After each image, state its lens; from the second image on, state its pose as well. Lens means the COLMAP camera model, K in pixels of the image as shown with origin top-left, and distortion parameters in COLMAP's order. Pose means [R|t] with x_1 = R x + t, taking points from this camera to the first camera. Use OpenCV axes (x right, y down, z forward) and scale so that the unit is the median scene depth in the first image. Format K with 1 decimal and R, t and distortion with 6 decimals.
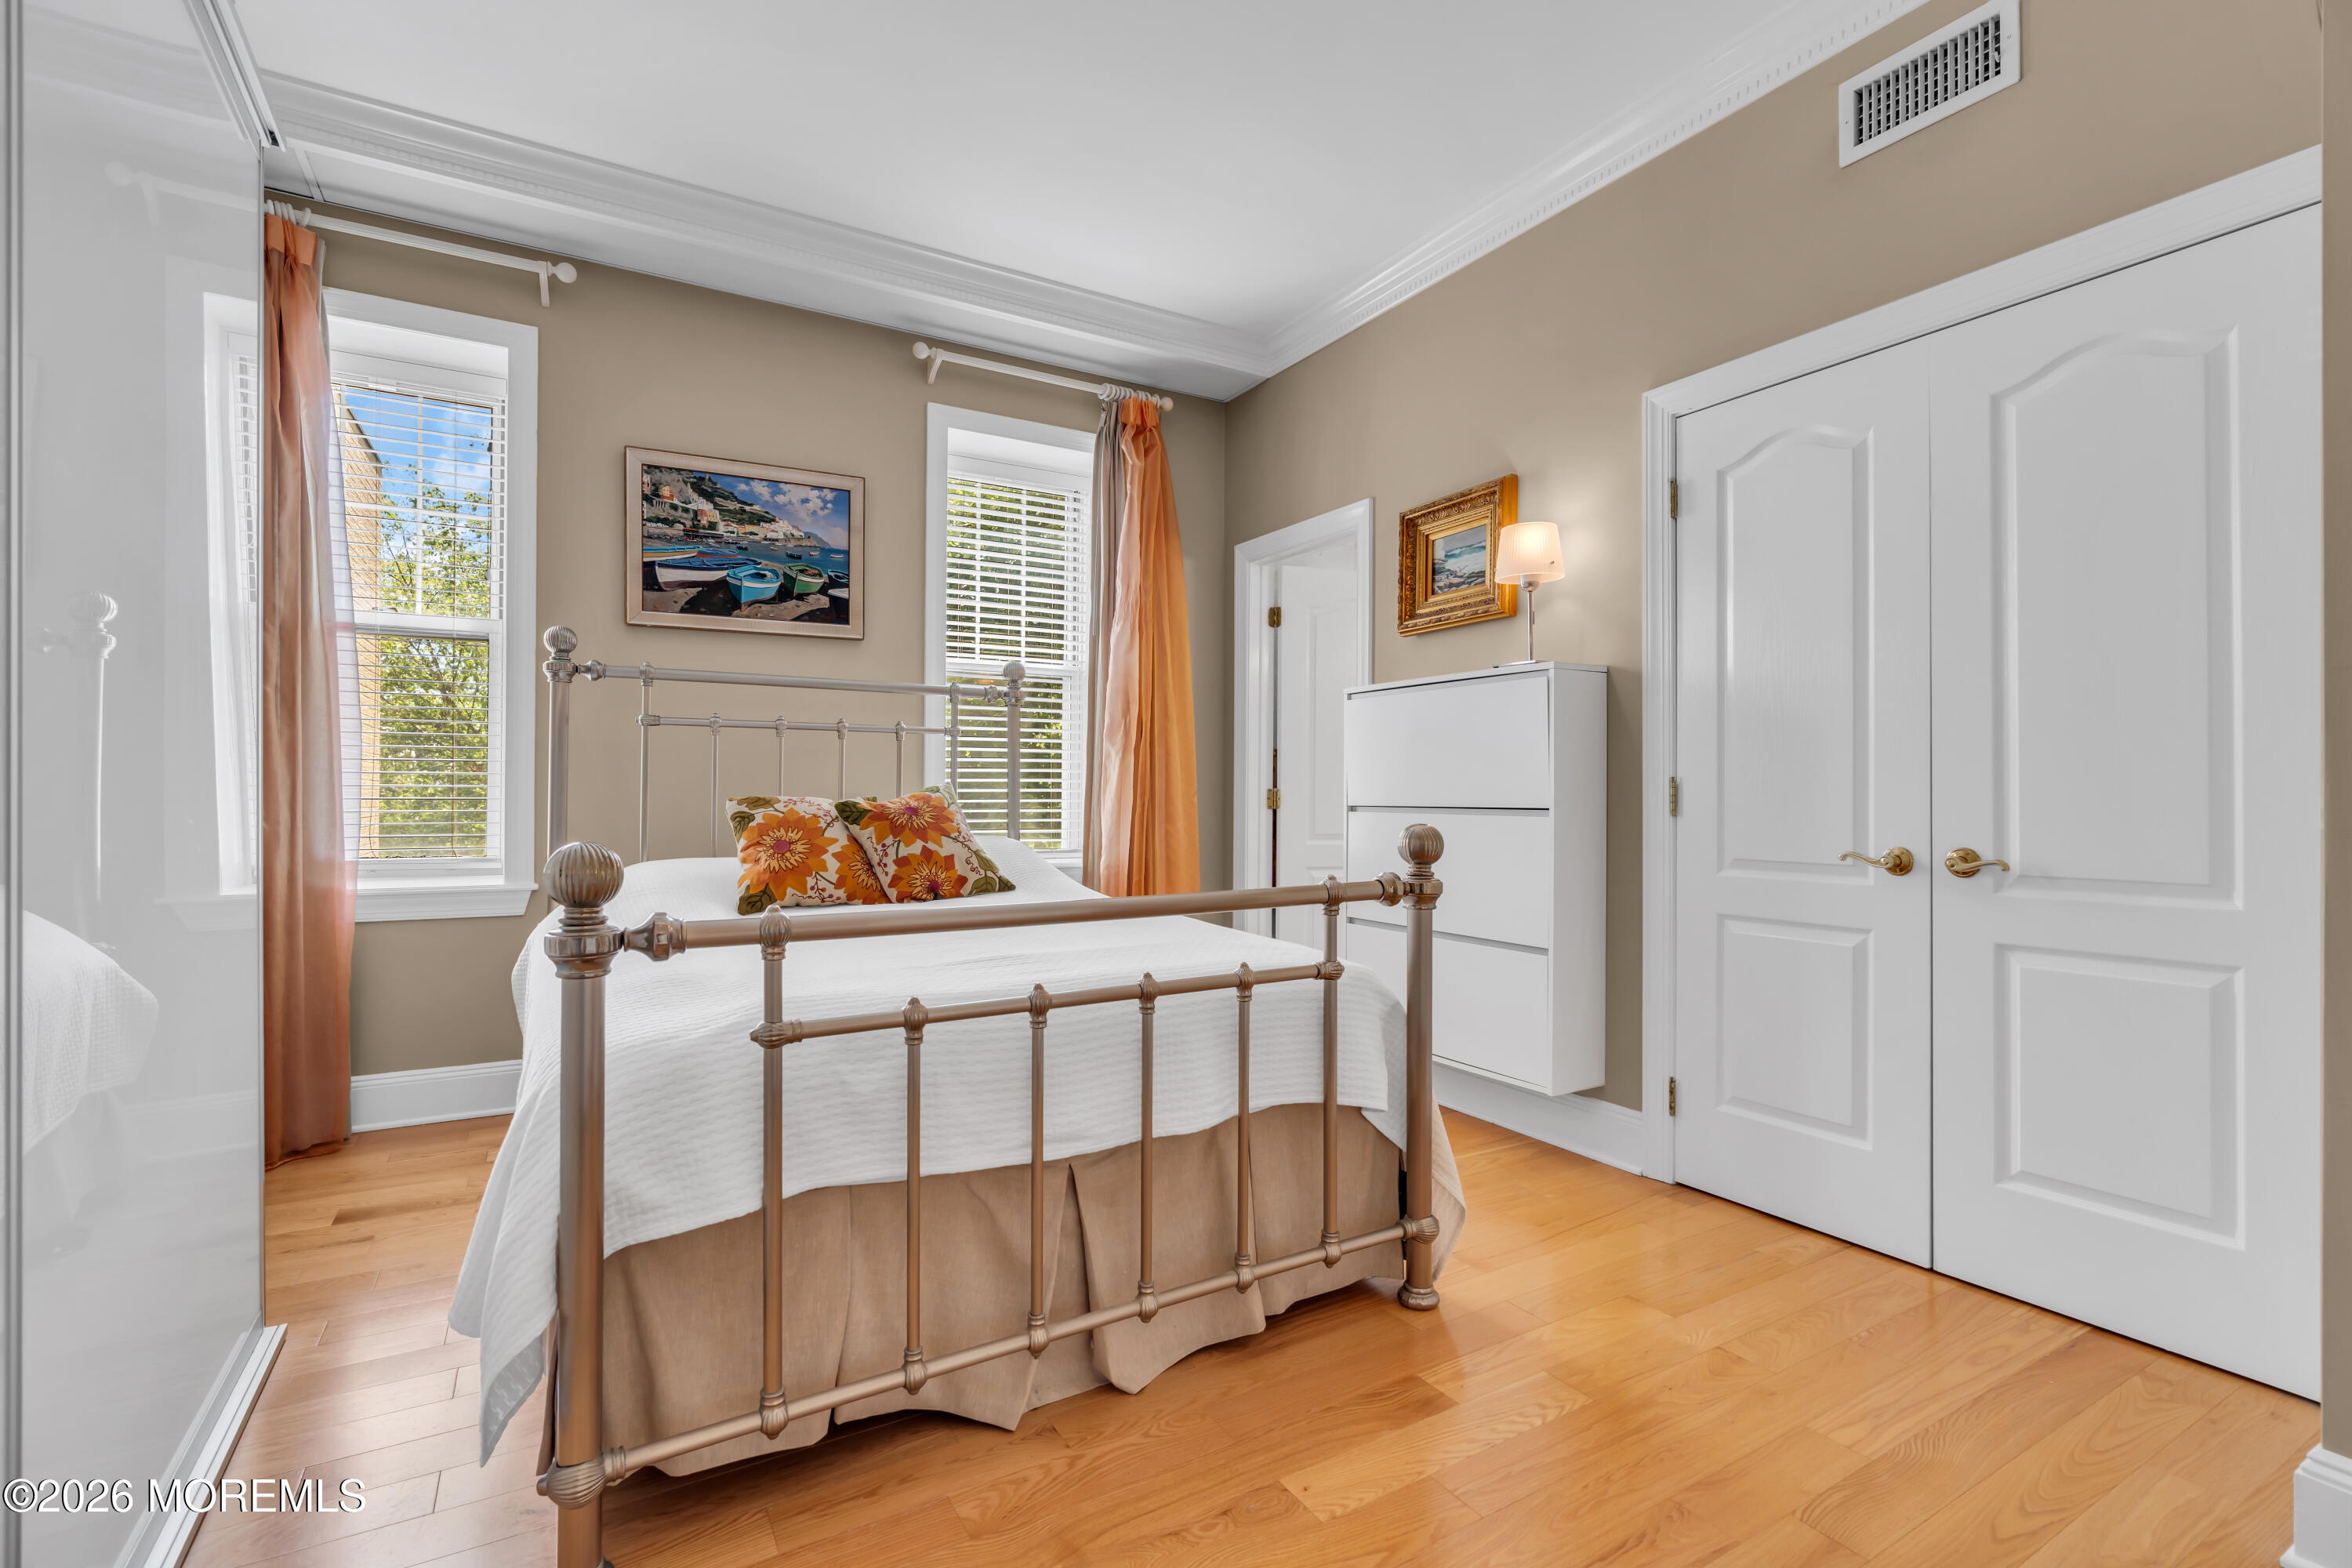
lens RADIAL K [[1067.3, 0, 1178.3], [0, 1067.3, 788.5], [0, 0, 1]] dist [-0.008065, 0.003476]
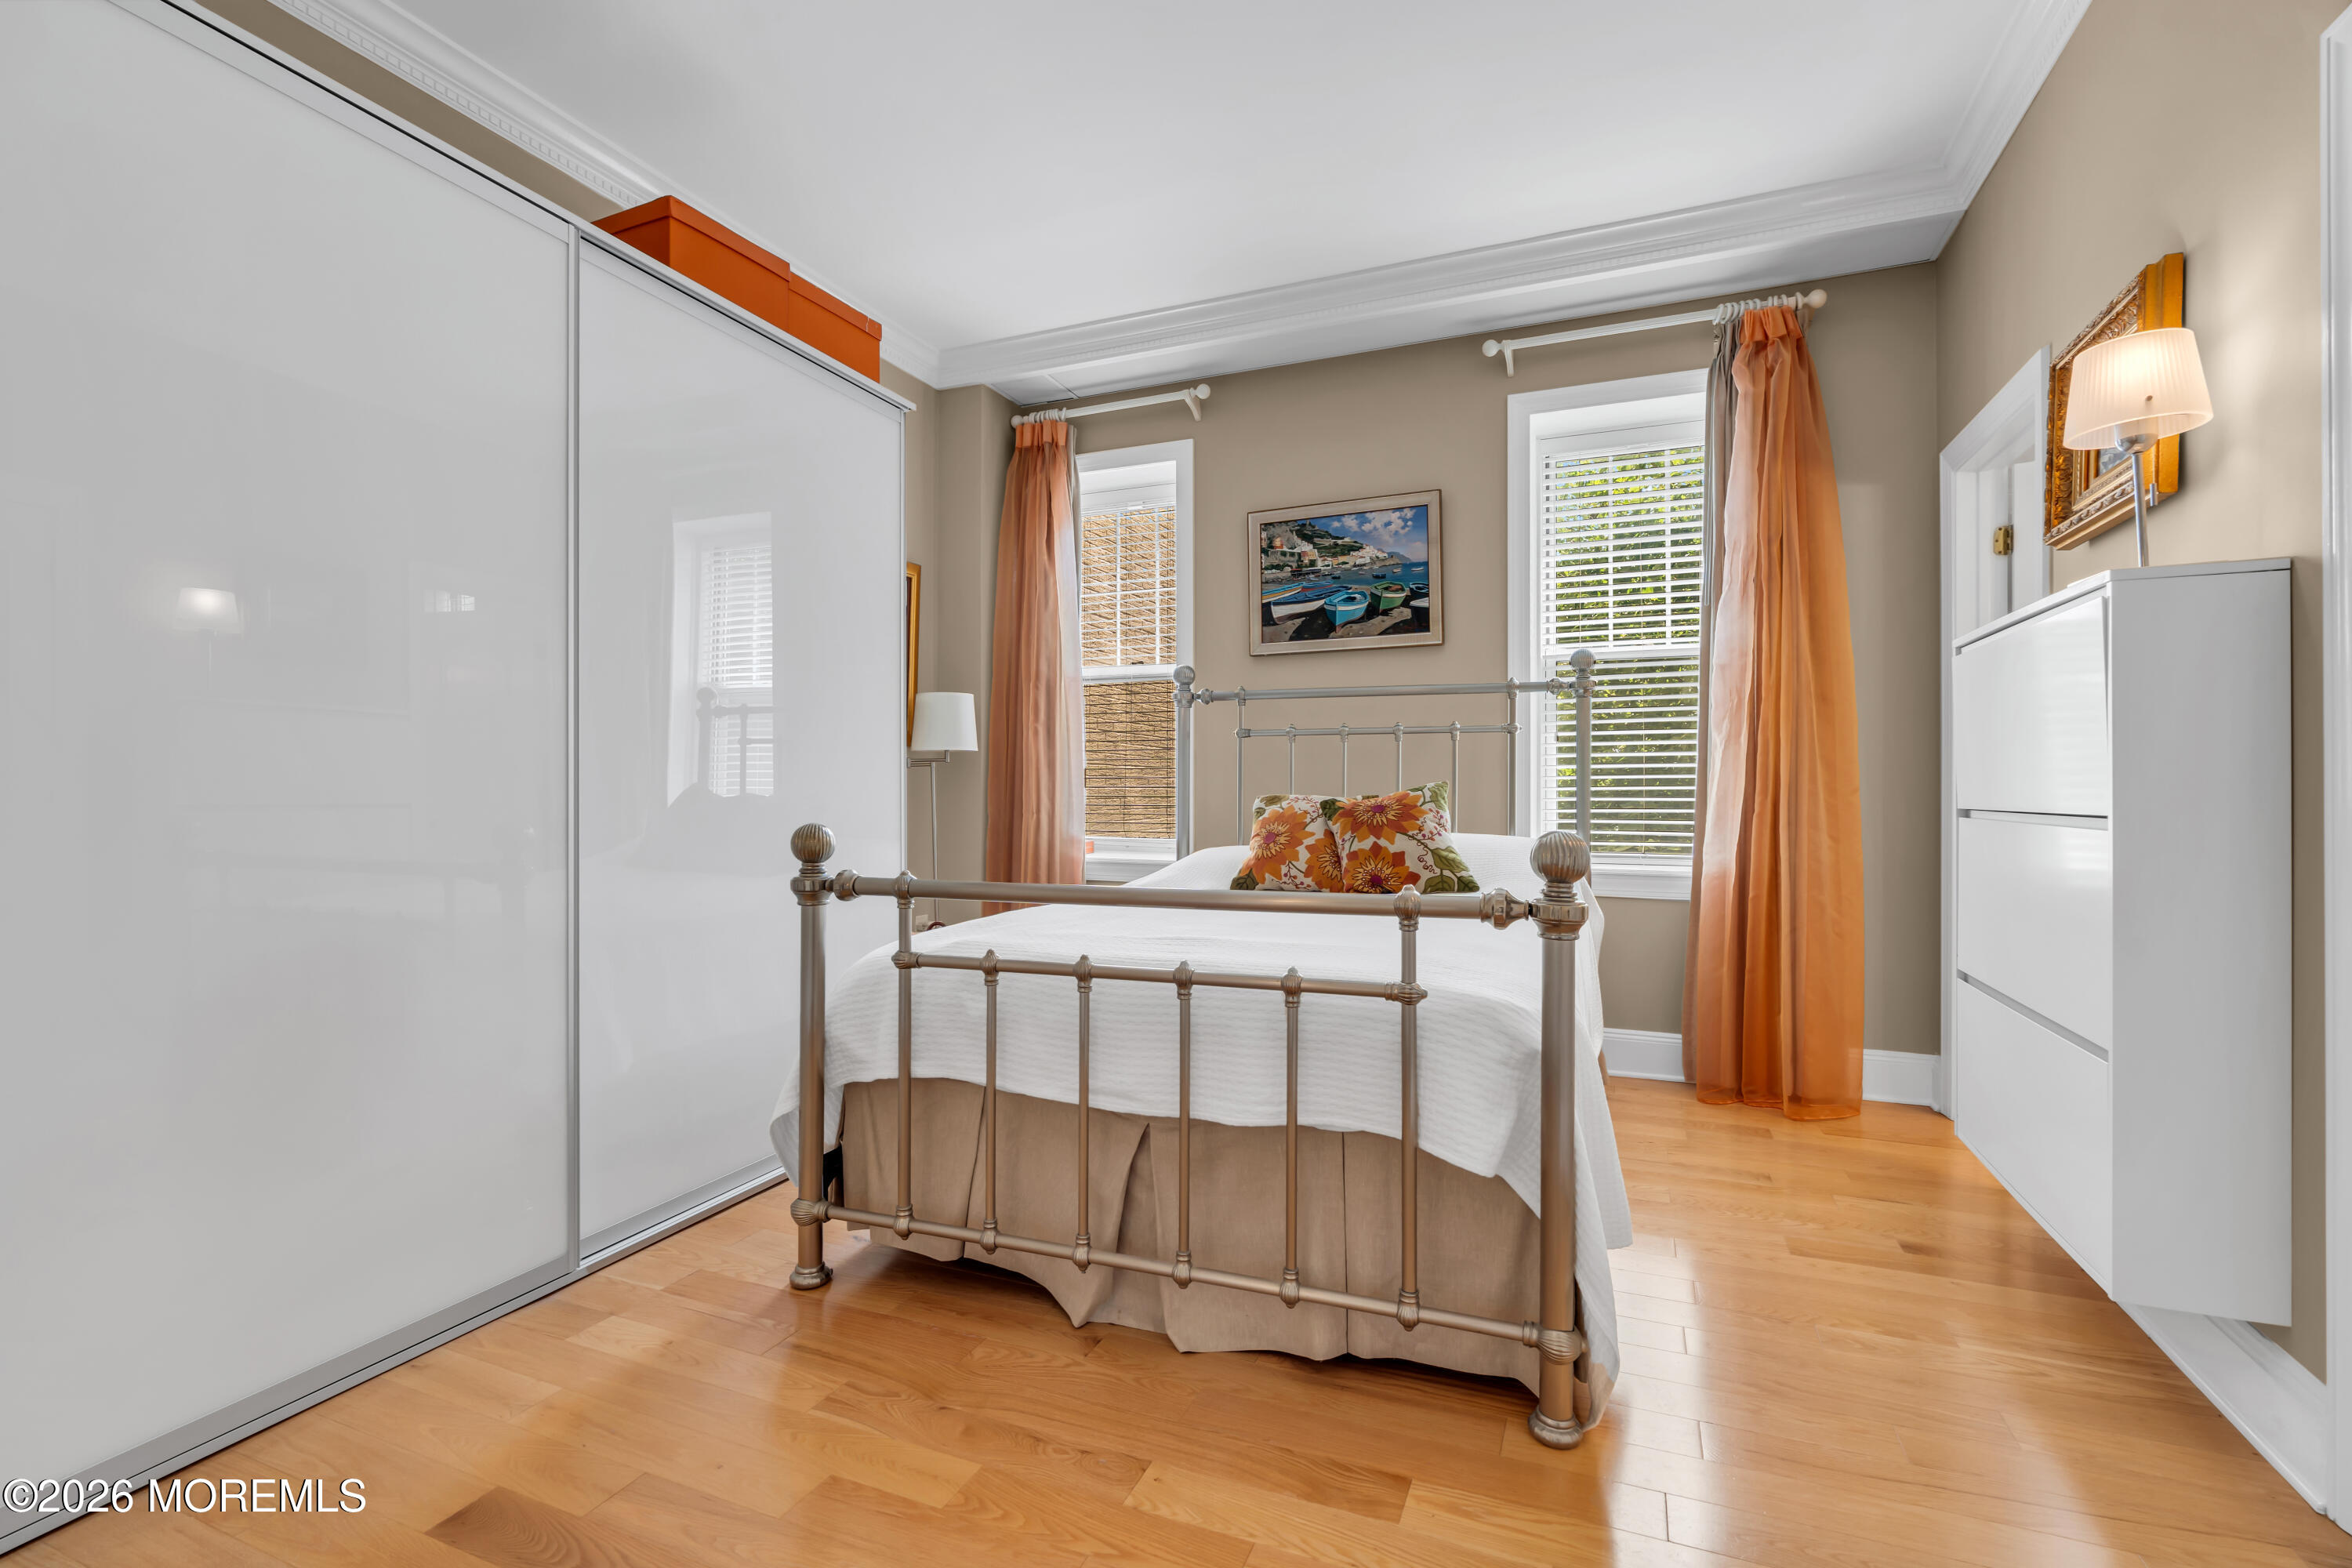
lens RADIAL K [[1067.3, 0, 1177.3], [0, 1067.3, 789.2], [0, 0, 1]] dist [-0.008065, 0.003476]
pose [[0.595237, -0.002697, -0.803546, 0.450858], [0.004444, 0.999990, -0.000064, 0.000999], [0.803538, -0.003533, 0.595243, 0.198667]]
